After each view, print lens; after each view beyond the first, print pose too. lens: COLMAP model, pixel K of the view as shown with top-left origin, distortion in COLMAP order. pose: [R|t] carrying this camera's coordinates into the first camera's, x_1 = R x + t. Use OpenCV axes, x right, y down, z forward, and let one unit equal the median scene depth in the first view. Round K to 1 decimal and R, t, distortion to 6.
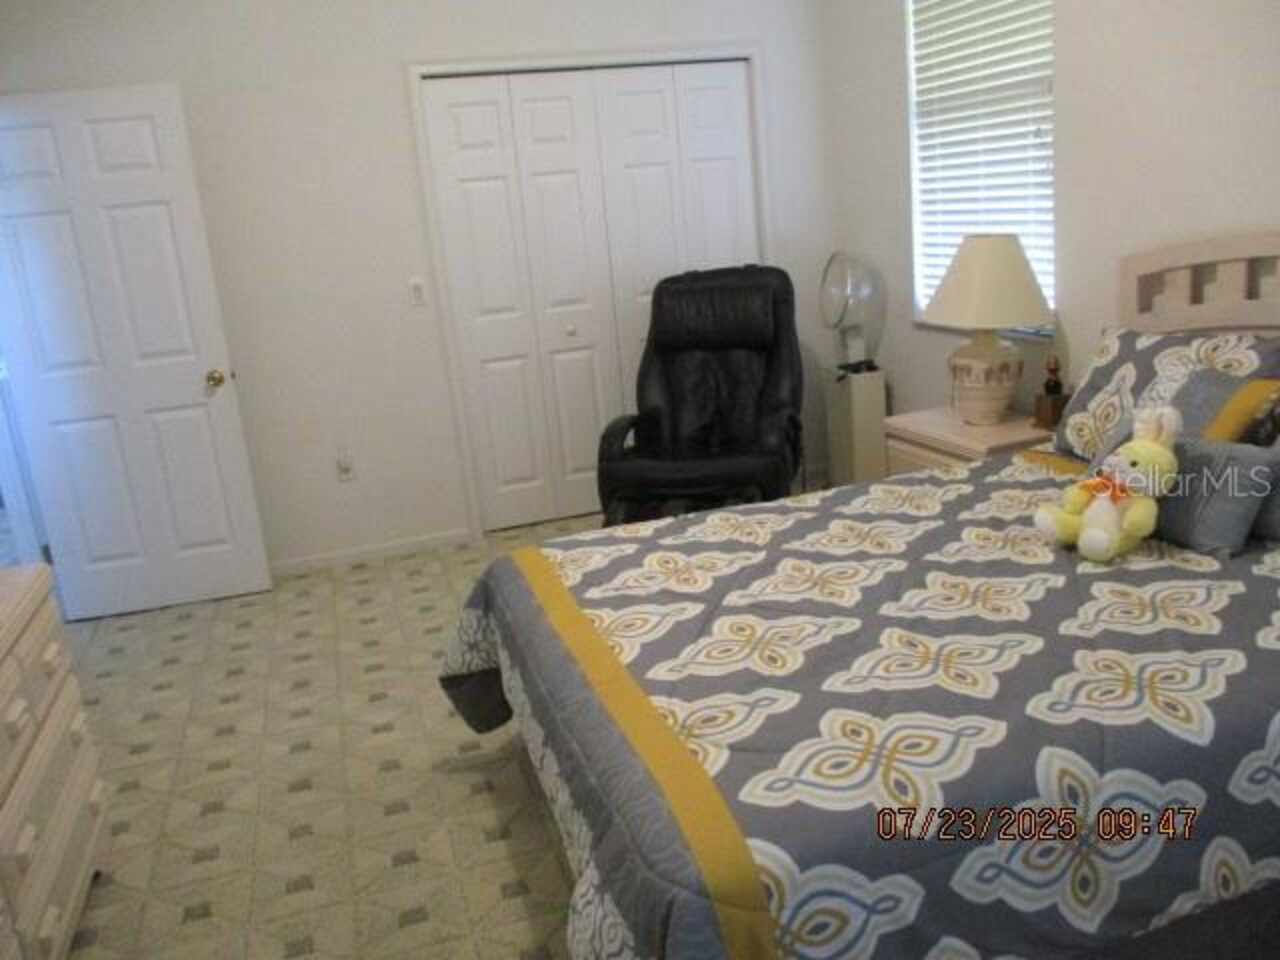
lens RADIAL K [[1058.1, 0, 651.0], [0, 1058.1, 473.5], [0, 0, 1]] dist [-0.036379, 0.007643]
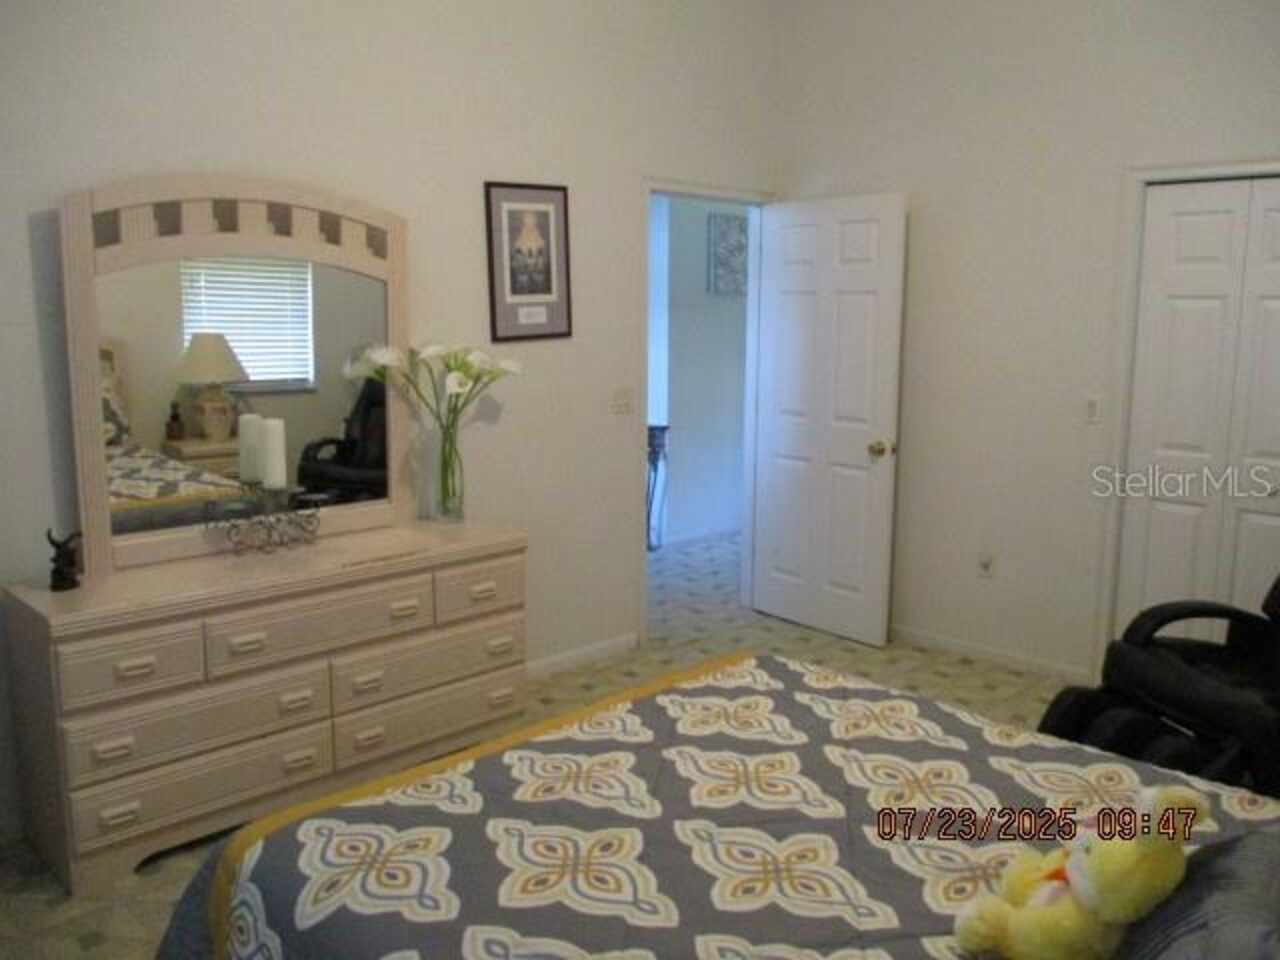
lens RADIAL K [[1058.1, 0, 651.0], [0, 1058.1, 473.5], [0, 0, 1]] dist [-0.036379, 0.007643]
pose [[0.458666, 0.227971, -0.858868, 0.793599], [-0.275792, 0.955322, 0.106290, -0.208893], [0.844727, 0.188117, 0.501047, 0.414744]]
